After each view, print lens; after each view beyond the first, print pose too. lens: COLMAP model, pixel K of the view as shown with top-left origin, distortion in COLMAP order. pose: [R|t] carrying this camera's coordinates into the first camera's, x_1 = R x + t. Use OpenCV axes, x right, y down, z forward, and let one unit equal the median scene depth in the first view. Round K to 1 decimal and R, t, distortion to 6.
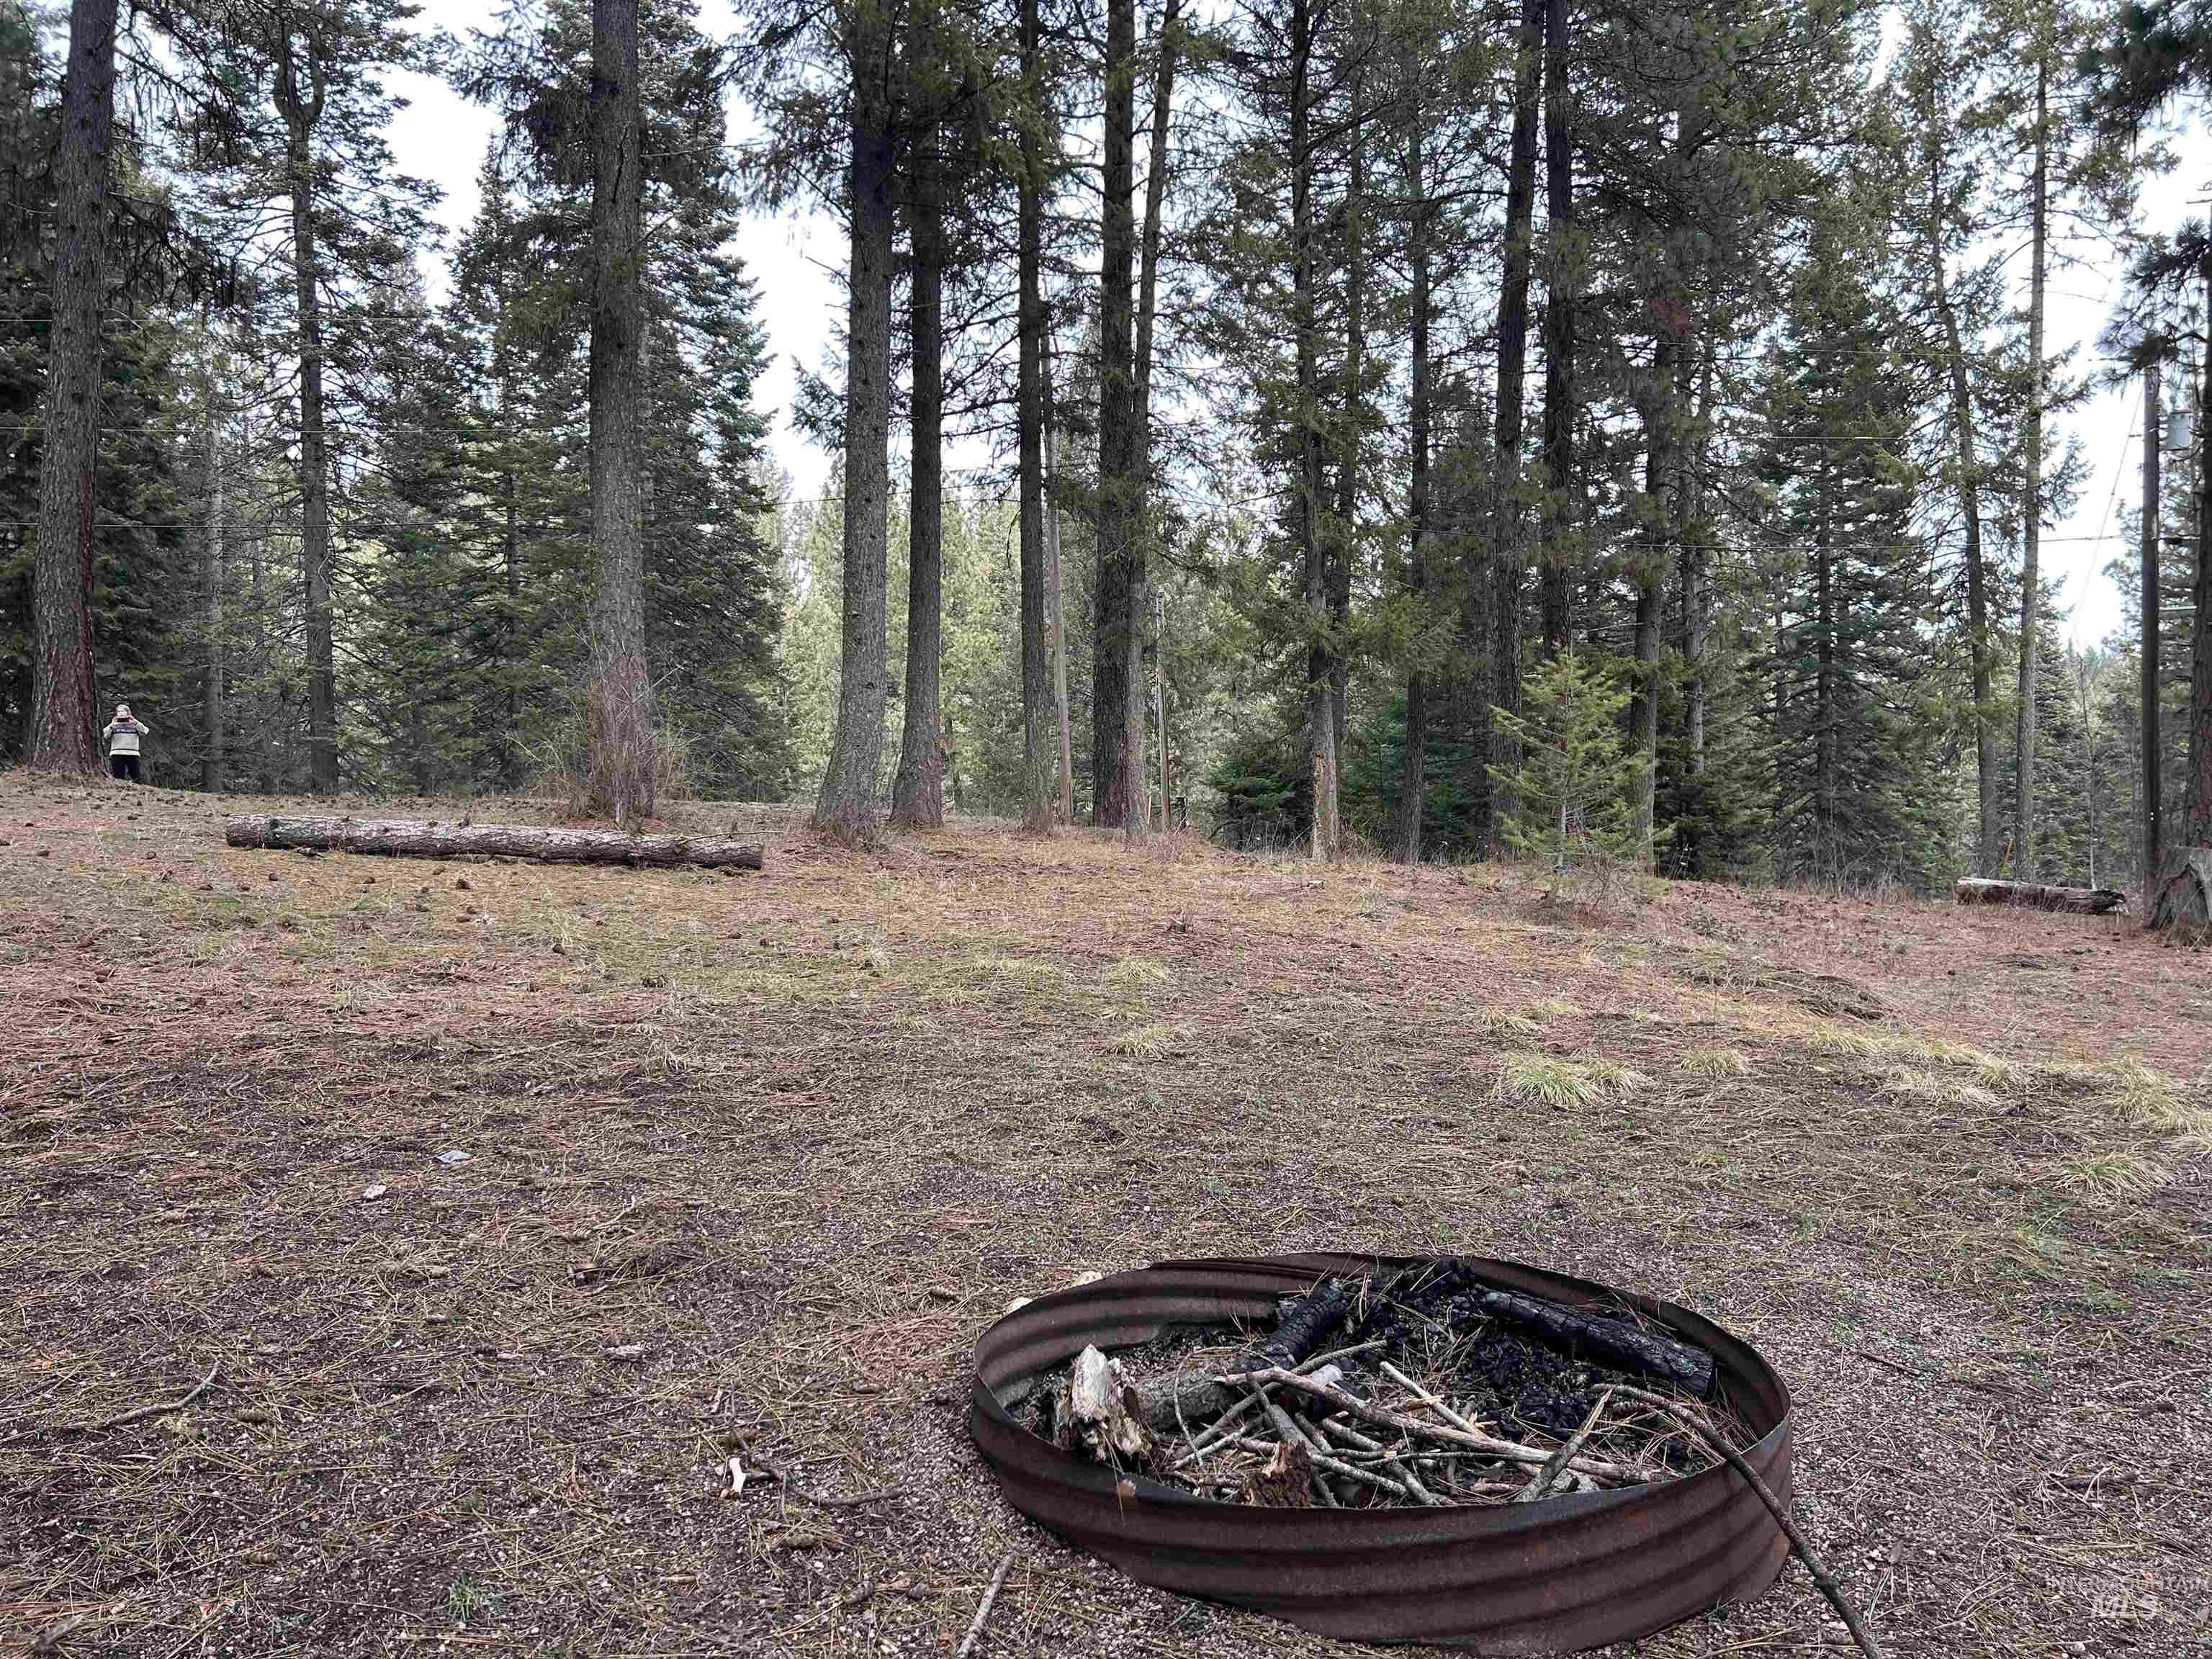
lens RADIAL K [[1656.9, 0, 1117.2], [0, 1656.9, 835.4], [0, 0, 1]] dist [0.067351, -0.072841]
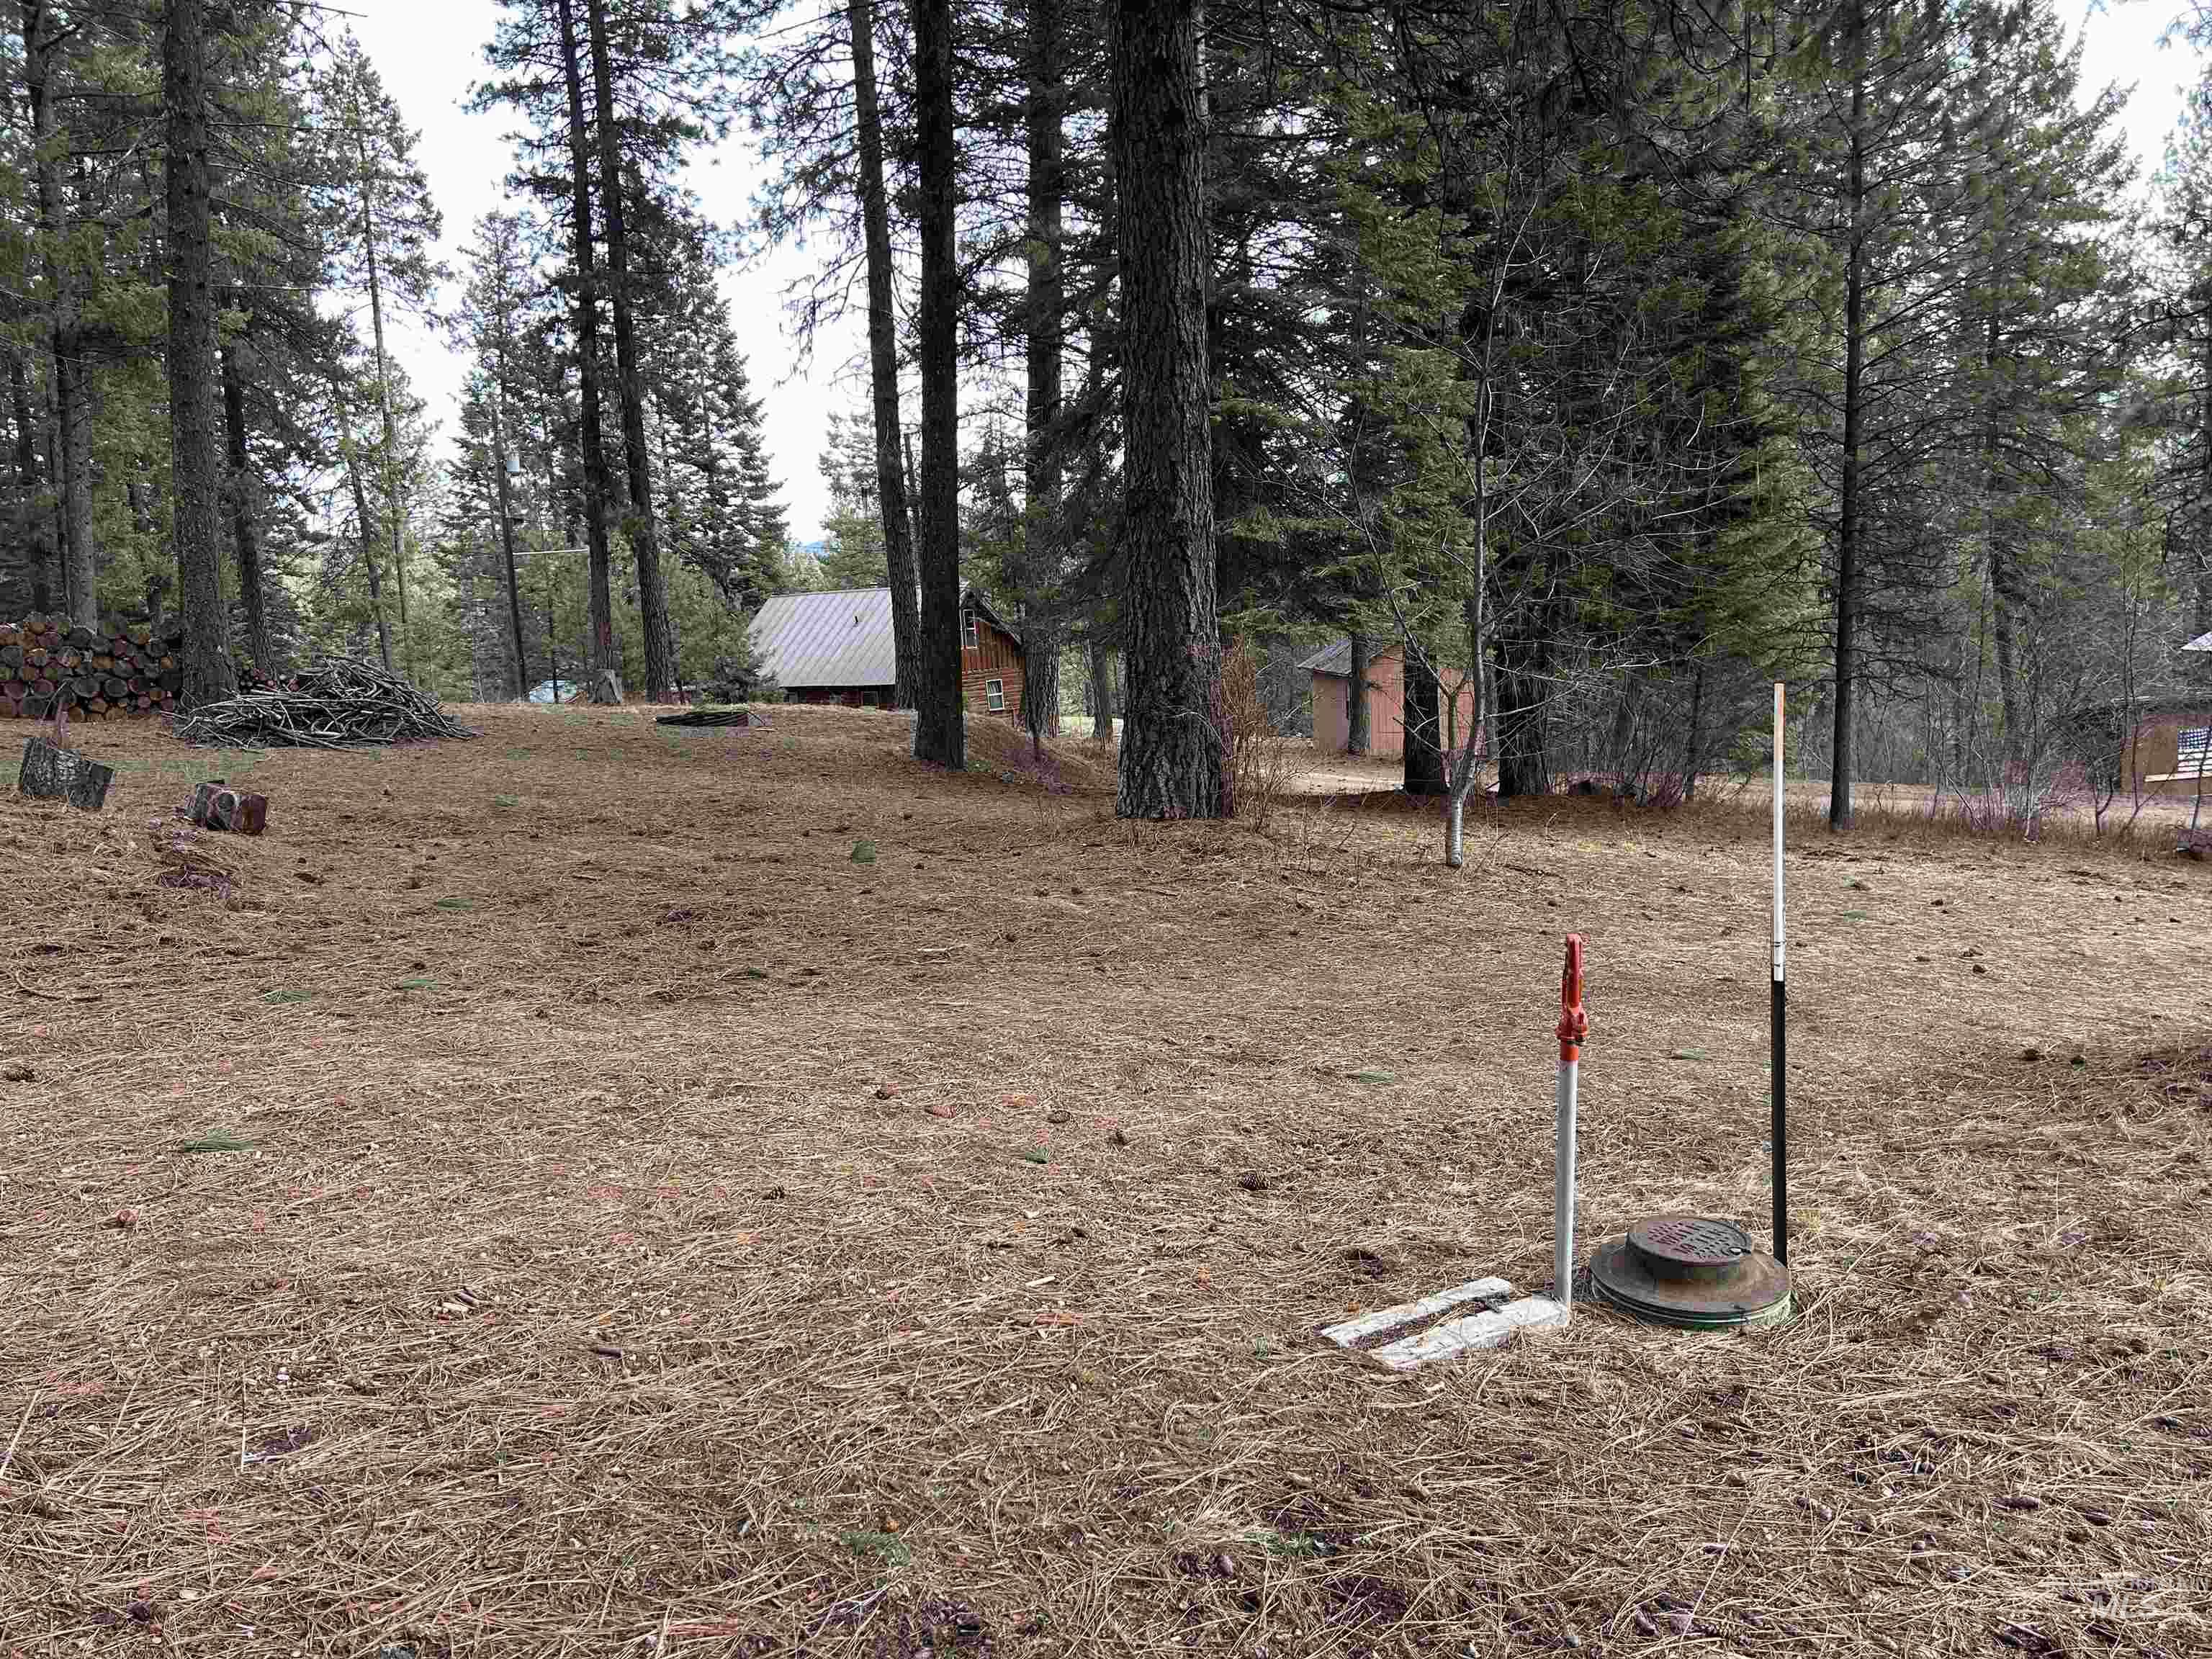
lens RADIAL K [[1656.9, 0, 1099.6], [0, 1656.9, 837.2], [0, 0, 1]] dist [0.067351, -0.072841]
pose [[0.529959, -0.132695, 0.837577, -0.483859], [0.064730, 0.991130, 0.116065, 0.006031], [-0.845549, -0.007293, 0.533847, -0.429271]]
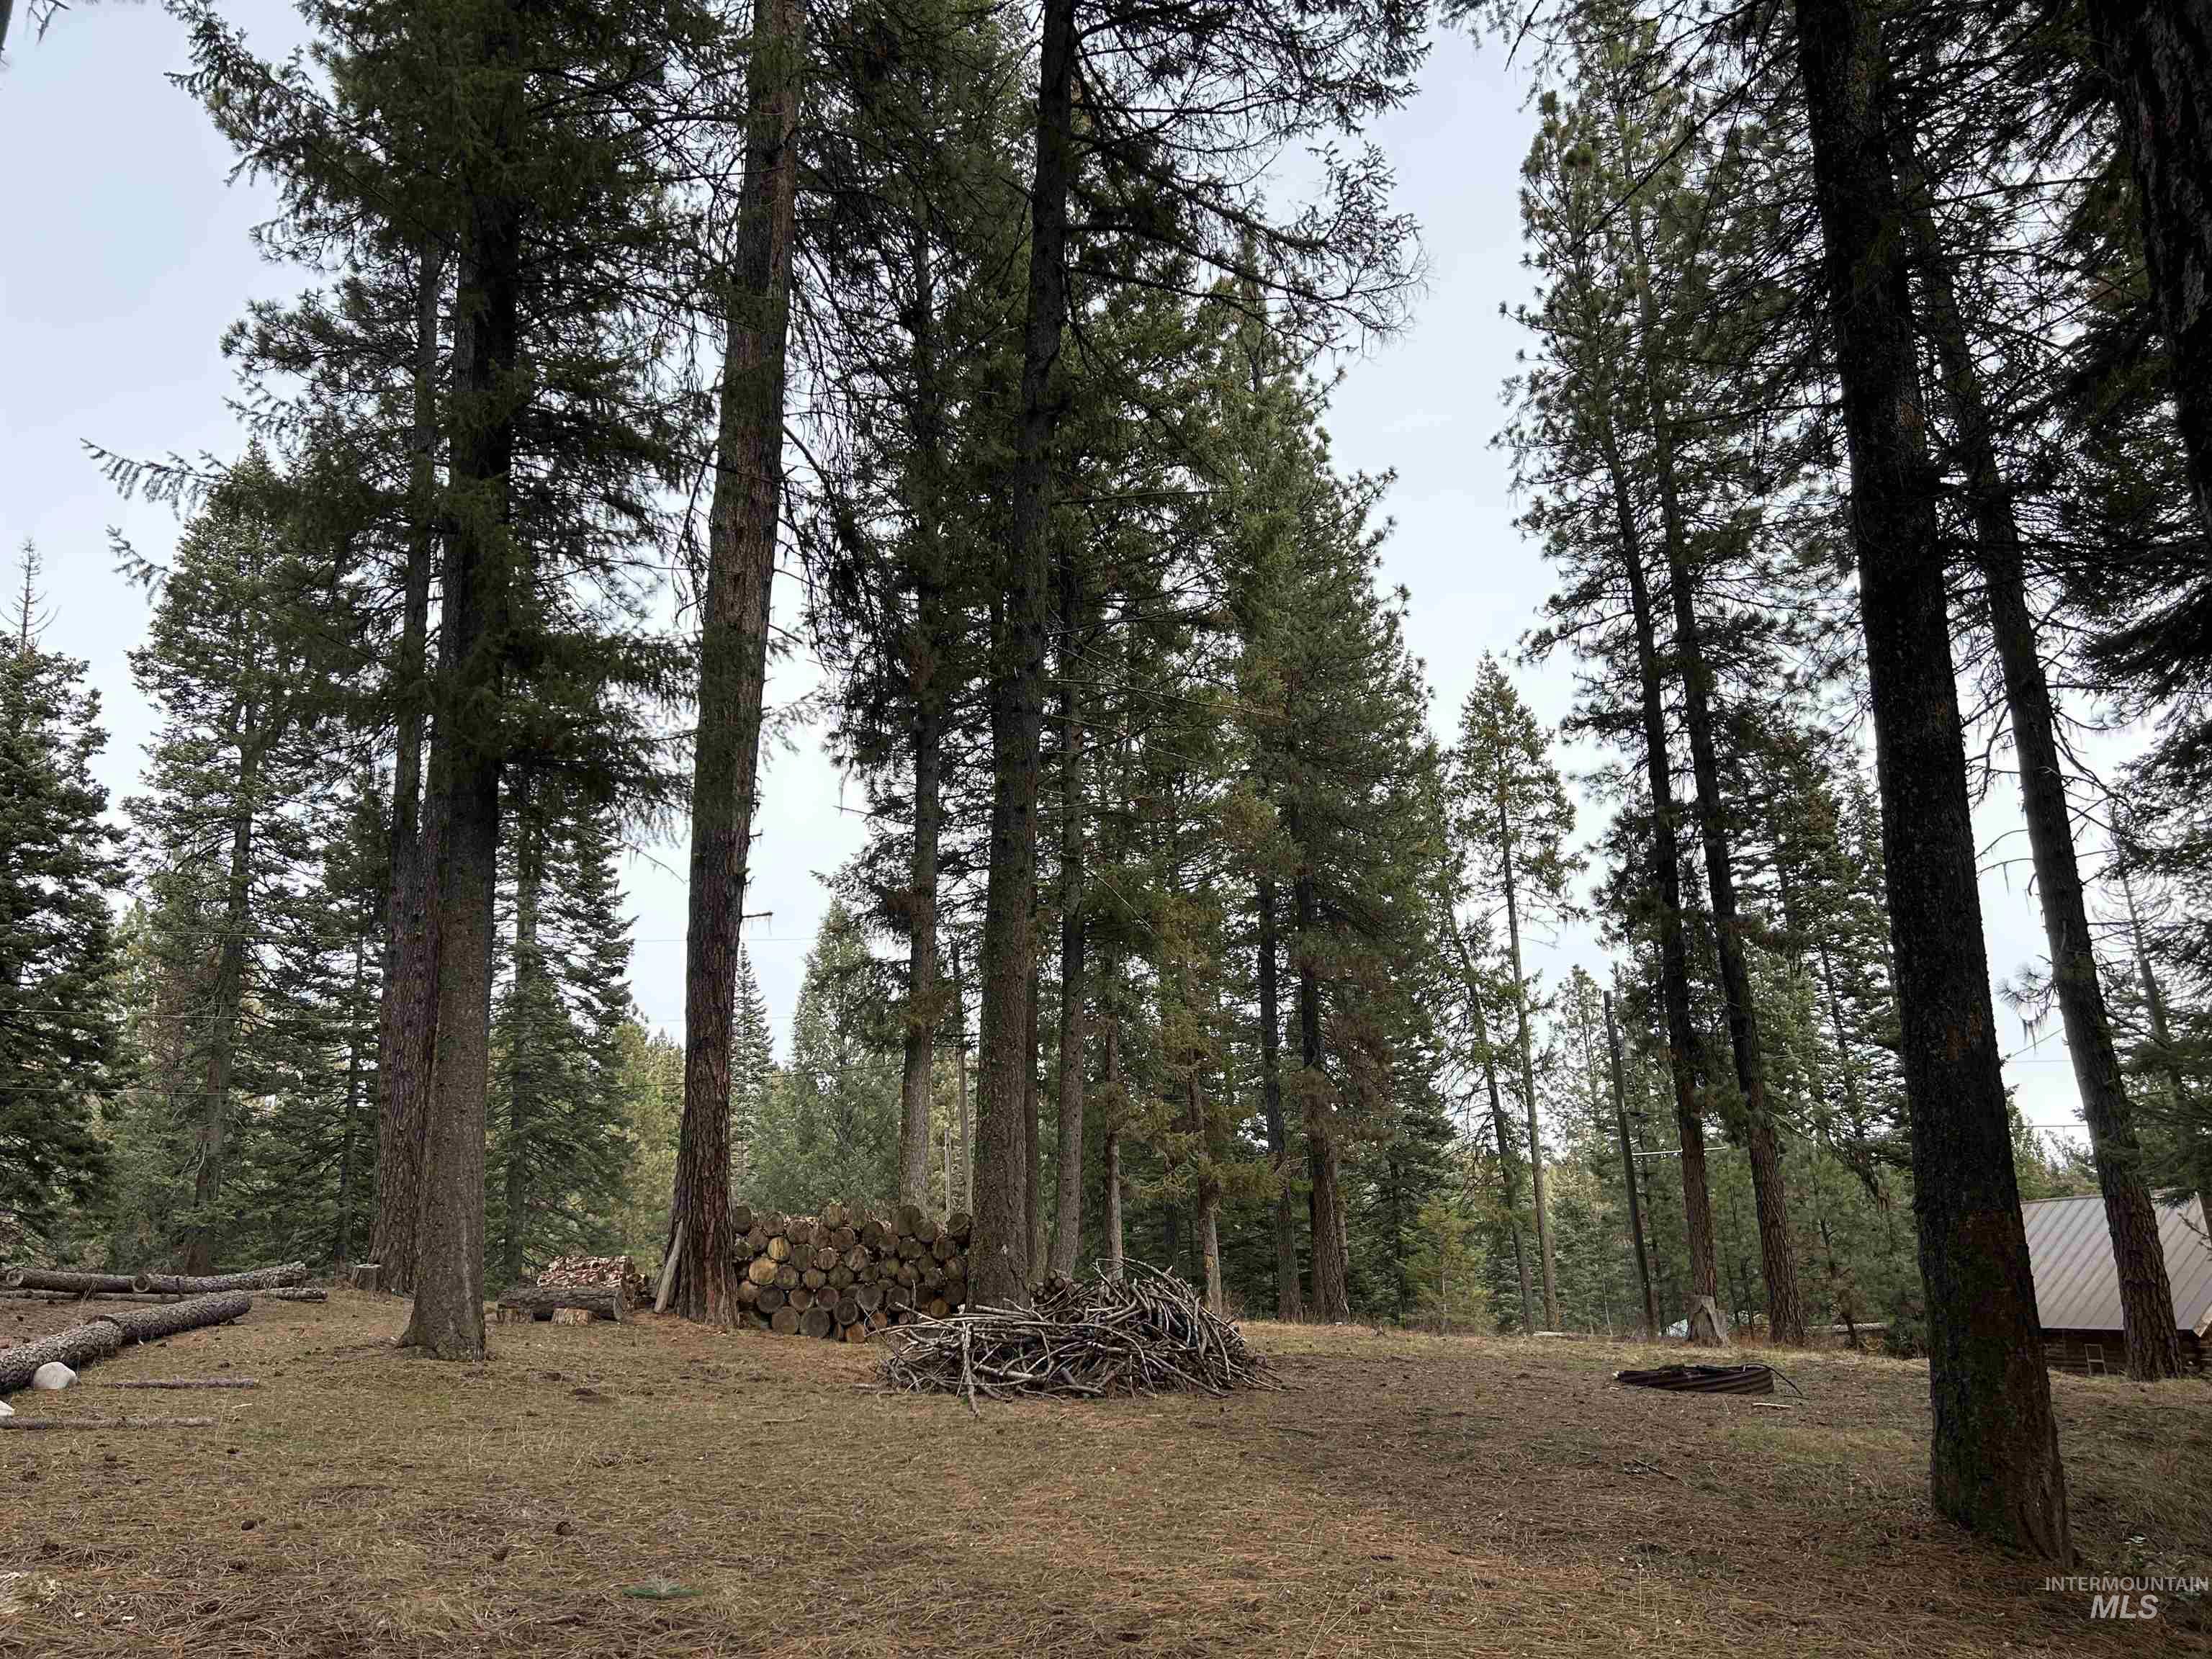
lens RADIAL K [[1656.9, 0, 1099.6], [0, 1656.9, 837.5], [0, 0, 1]] dist [0.067351, -0.072841]
pose [[0.954859, 0.051092, 0.292634, -0.266717], [0.036173, 0.957770, -0.285252, 0.011249], [-0.294850, 0.282961, 0.912686, -0.306008]]
